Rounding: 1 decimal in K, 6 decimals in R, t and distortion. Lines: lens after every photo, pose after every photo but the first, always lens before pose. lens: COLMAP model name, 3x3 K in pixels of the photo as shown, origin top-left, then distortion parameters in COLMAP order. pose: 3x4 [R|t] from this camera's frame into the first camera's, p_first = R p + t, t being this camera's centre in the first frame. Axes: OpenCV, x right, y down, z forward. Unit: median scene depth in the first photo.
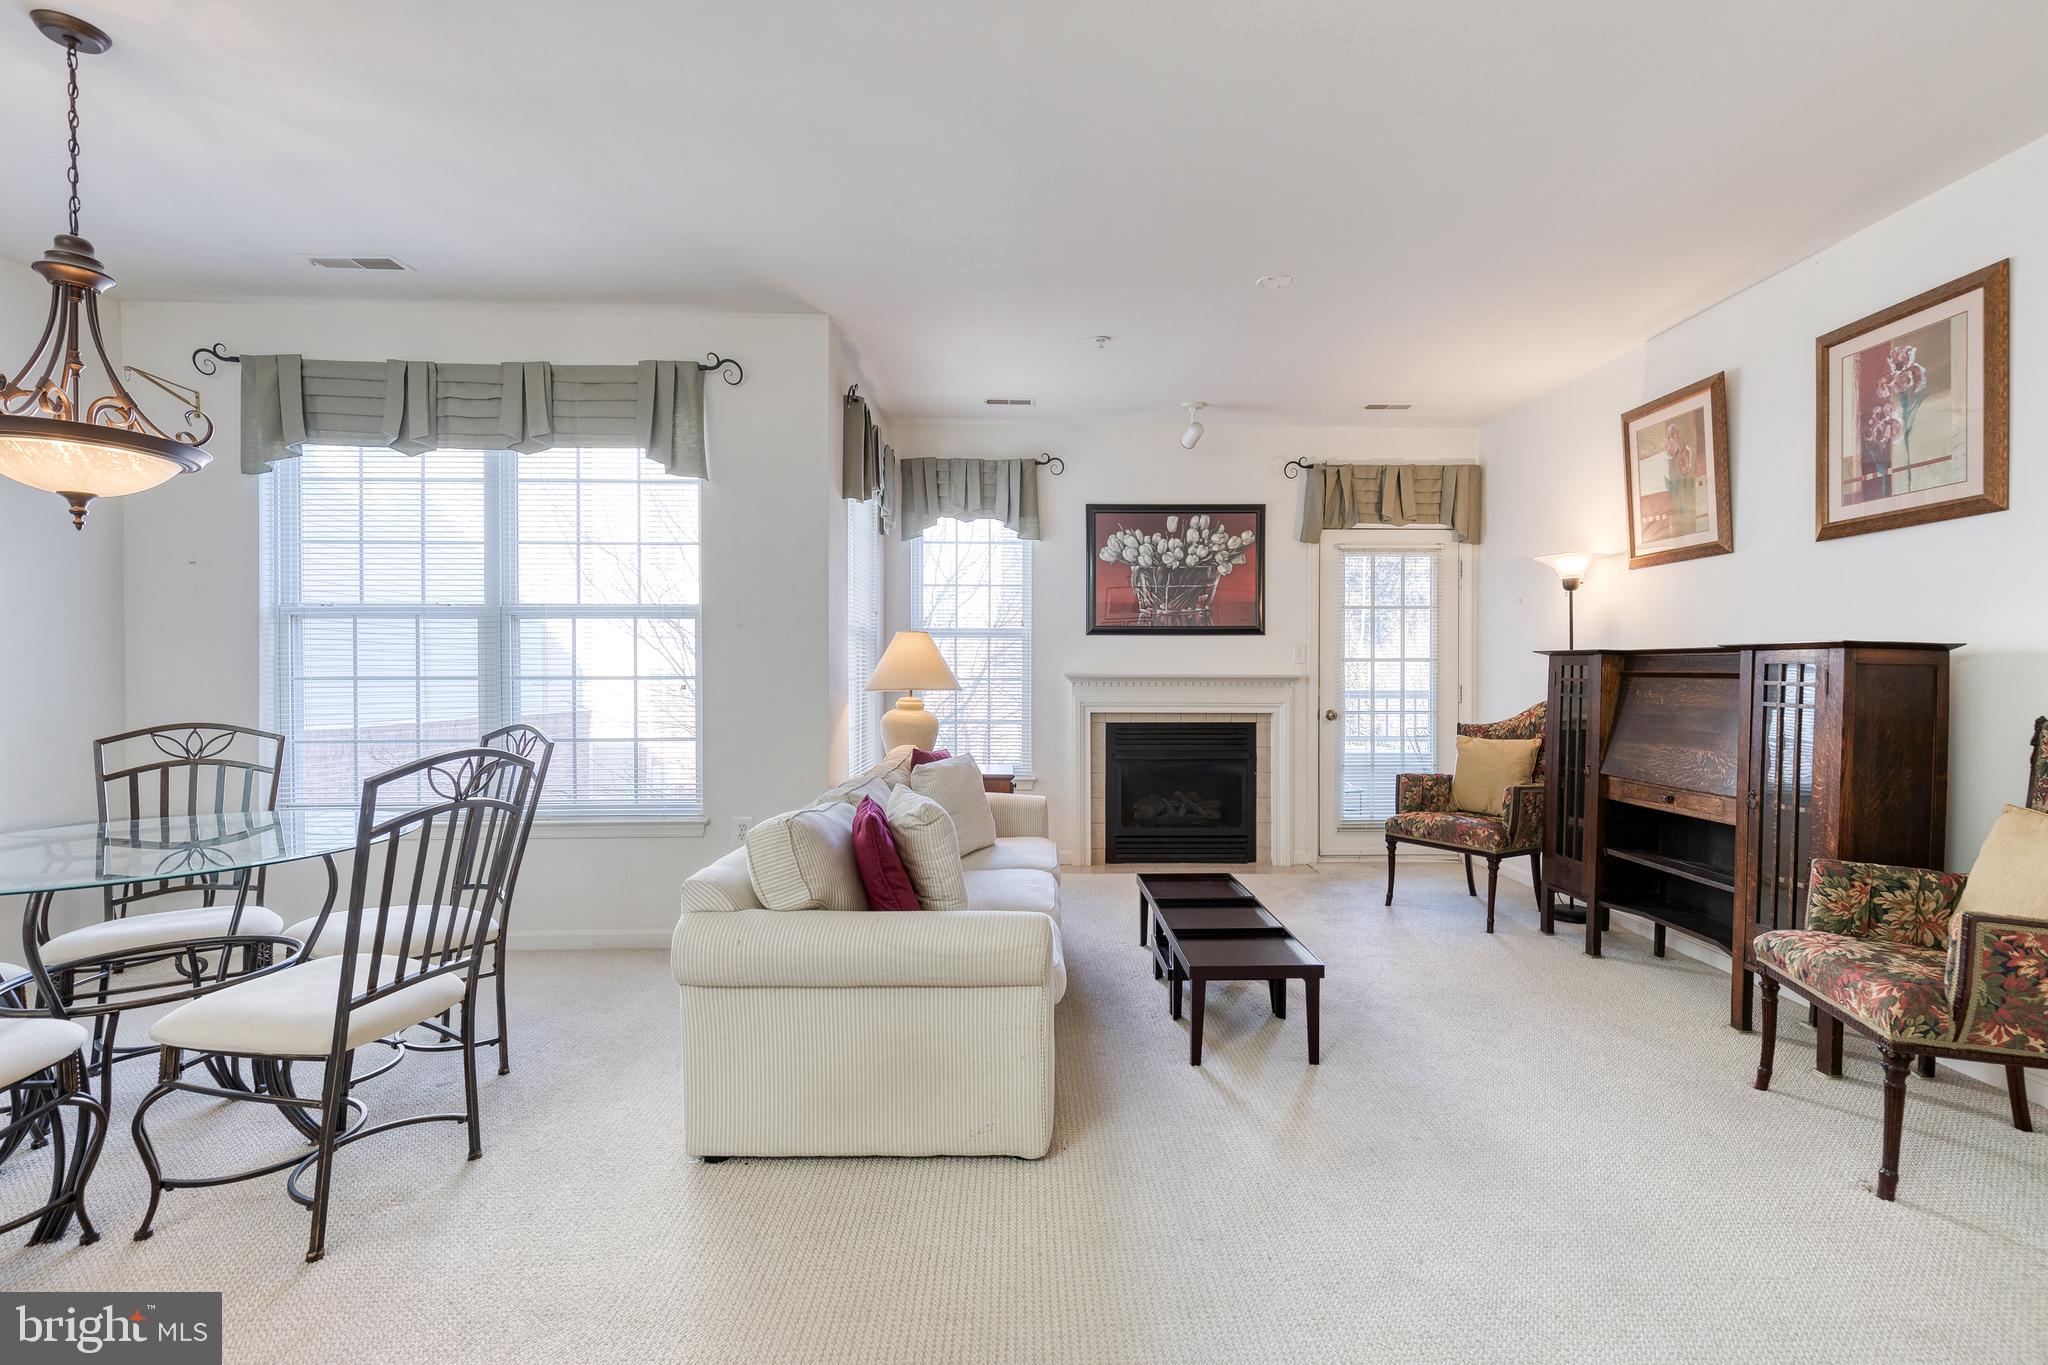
lens RADIAL K [[922.6, 0, 1048.2], [0, 922.6, 683.7], [0, 0, 1]] dist [0.010282, -0.002213]
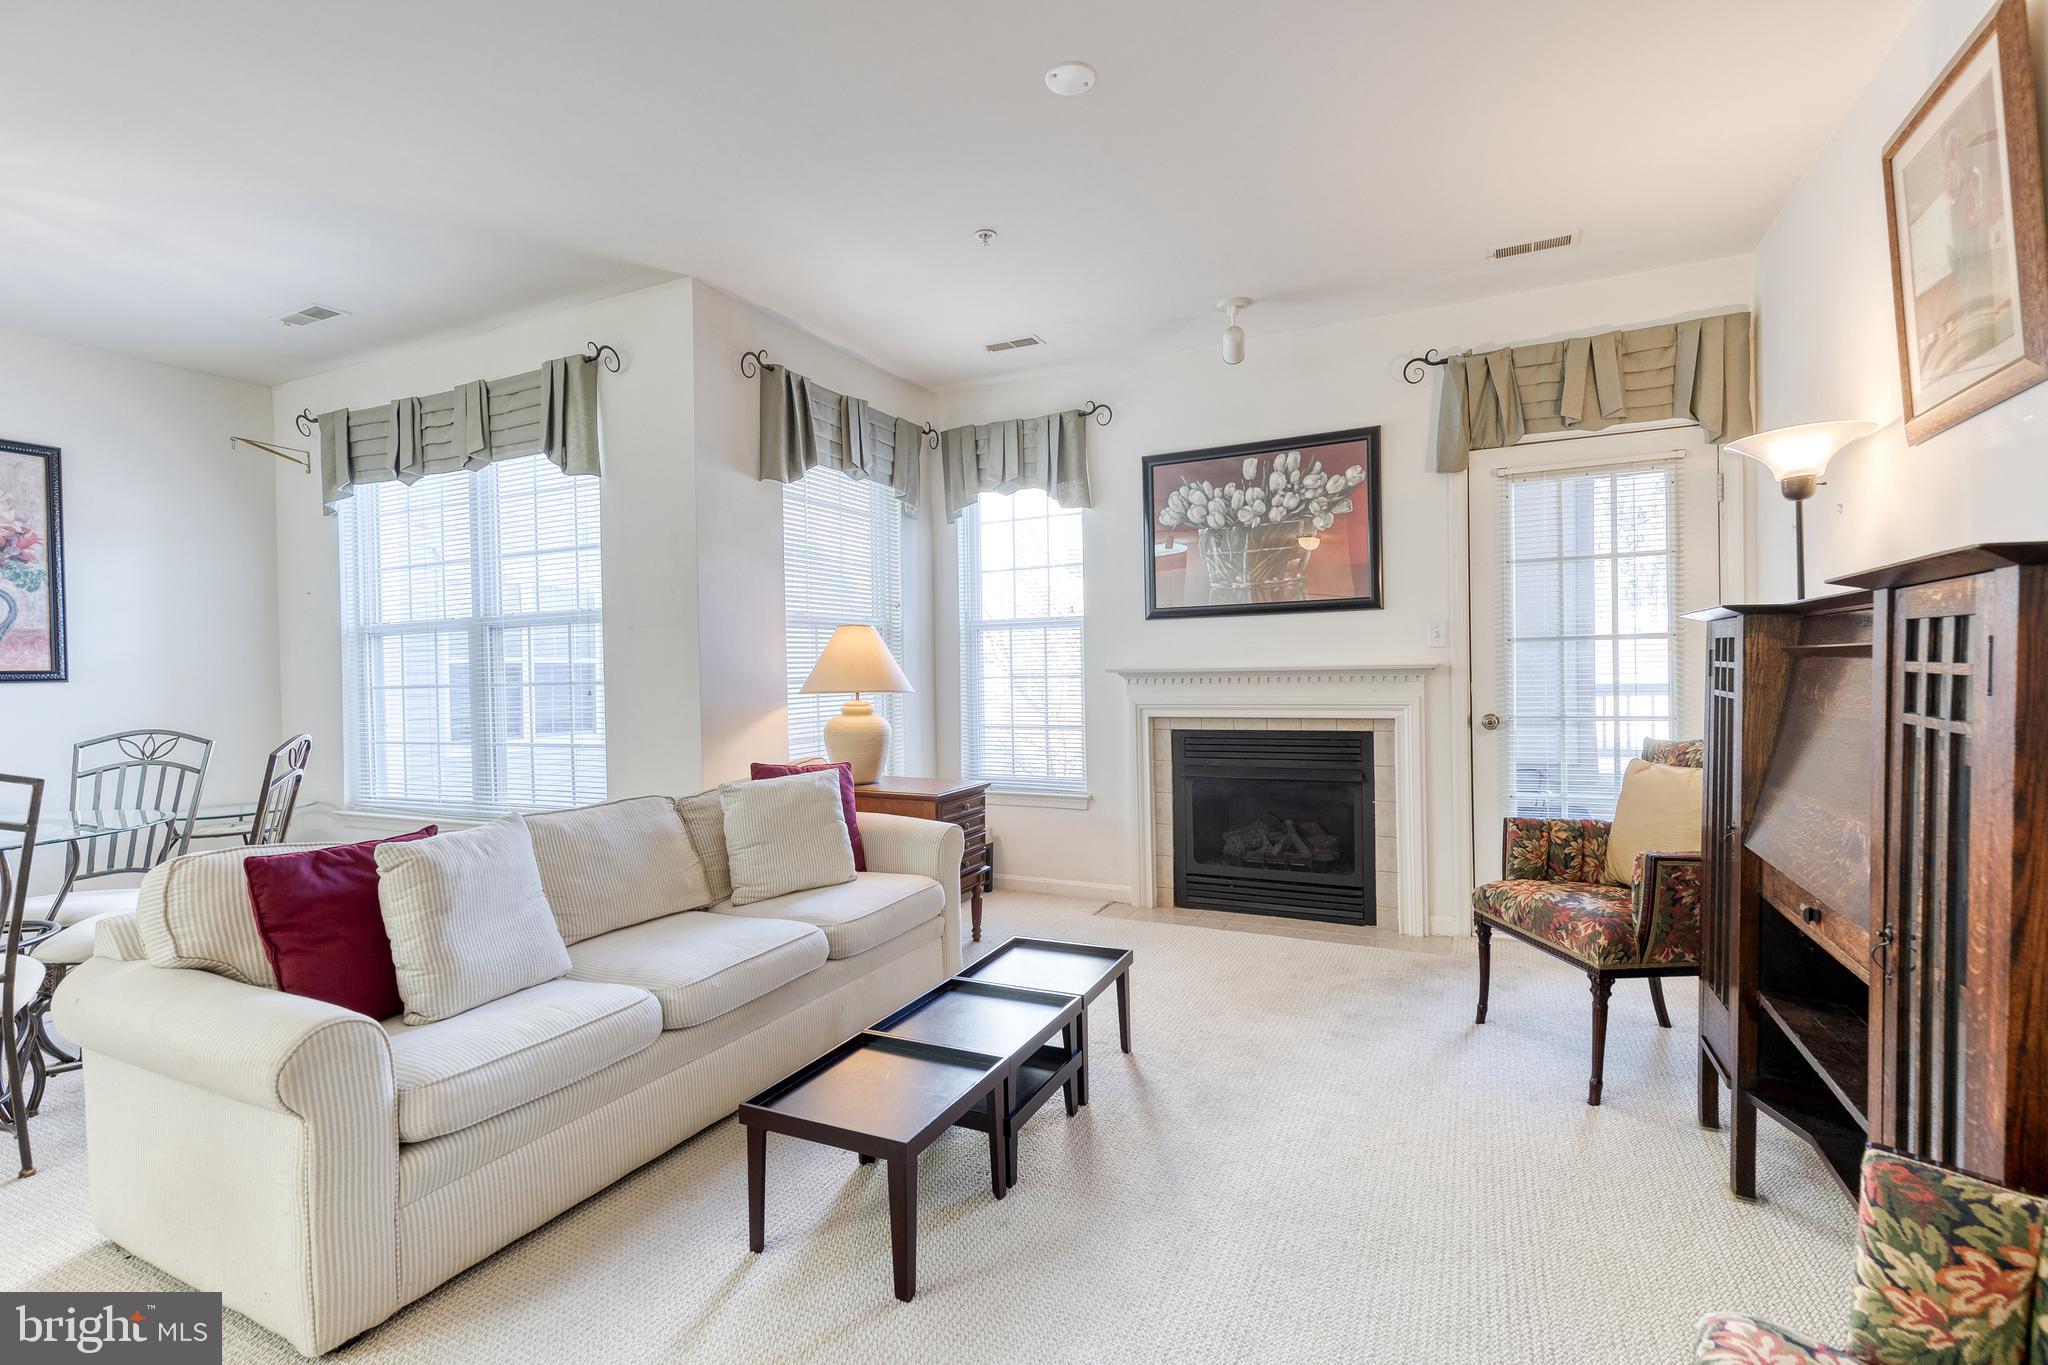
lens RADIAL K [[922.6, 0, 1054.7], [0, 922.6, 681.4], [0, 0, 1]] dist [0.010282, -0.002213]
pose [[0.889988, -0.013715, -0.455778, 0.490788], [0.015289, 0.999883, -0.000232, -0.000698], [0.455728, -0.006762, 0.890093, 0.365592]]
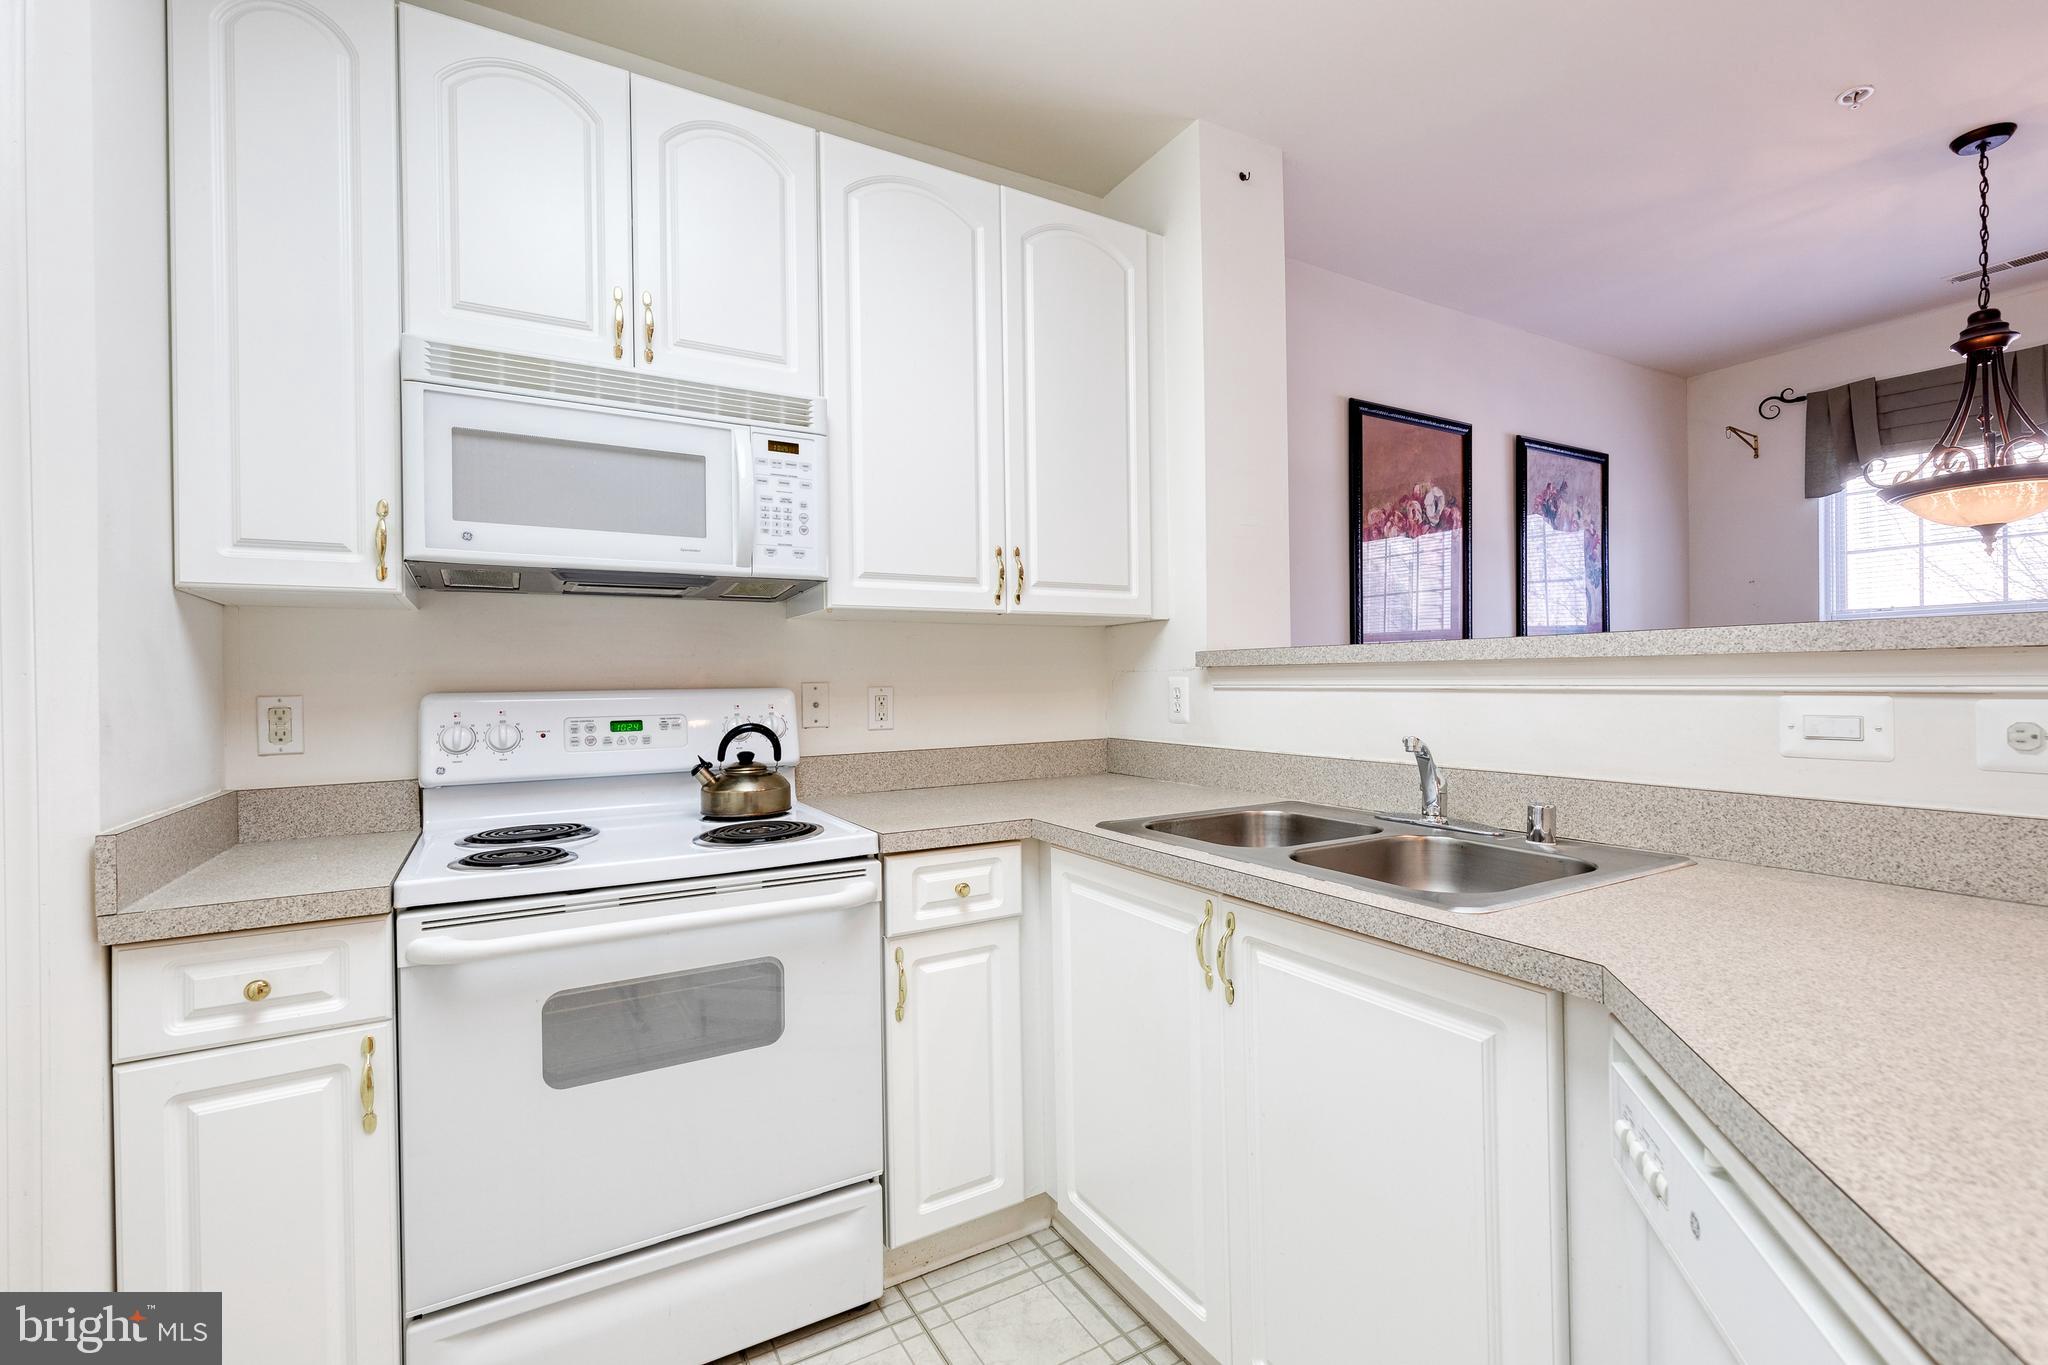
lens RADIAL K [[922.6, 0, 1043.2], [0, 922.6, 683.0], [0, 0, 1]] dist [0.010282, -0.002213]
pose [[0.481638, -0.002757, -0.876366, -0.324634], [0.000686, 0.999996, -0.002769, 0.000280], [0.876370, 0.000732, 0.481638, -0.350405]]
